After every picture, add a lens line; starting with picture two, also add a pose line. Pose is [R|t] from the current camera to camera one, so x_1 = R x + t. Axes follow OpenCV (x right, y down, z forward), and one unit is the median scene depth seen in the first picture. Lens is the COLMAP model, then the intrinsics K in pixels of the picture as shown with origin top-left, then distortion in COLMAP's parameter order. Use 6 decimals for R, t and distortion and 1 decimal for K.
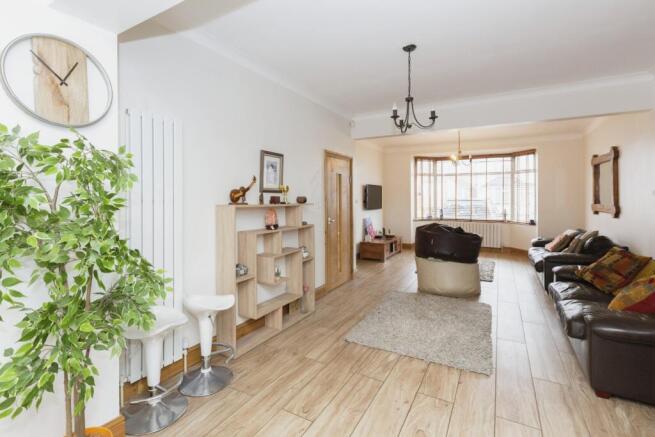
lens RADIAL K [[305.5, 0, 325.7], [0, 305.5, 195.0], [0, 0, 1]] dist [0.000647, 0.000096]
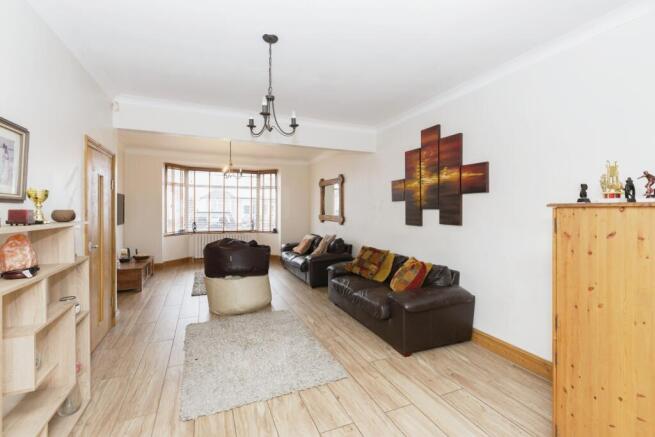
lens RADIAL K [[292.7, 0, 329.4], [0, 292.7, 206.8], [0, 0, 1]] dist [-0.000772, 0.000120]
pose [[0.609682, 0.008955, 0.792595, -0.159206], [-0.009556, 0.999947, -0.003946, -0.002431], [-0.792588, -0.005168, 0.609735, 0.208245]]
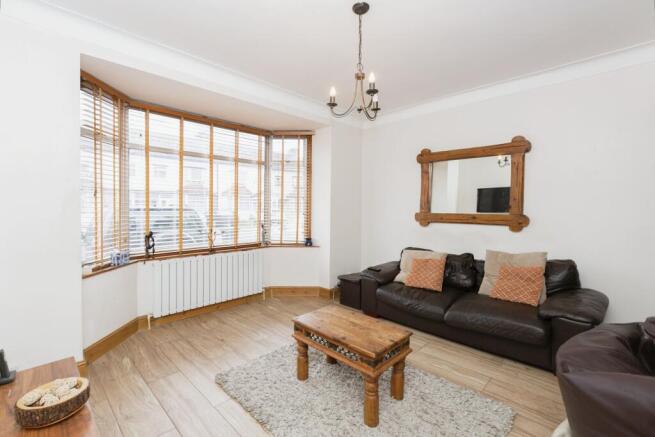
lens RADIAL K [[292.7, 0, 329.4], [0, 292.7, 206.8], [0, 0, 1]] dist [-0.000772, 0.000120]
pose [[0.242860, -0.003198, 0.970056, 0.112441], [-0.010619, 0.999926, 0.005955, 0.015670], [-0.970003, -0.011747, 0.242808, 1.249264]]
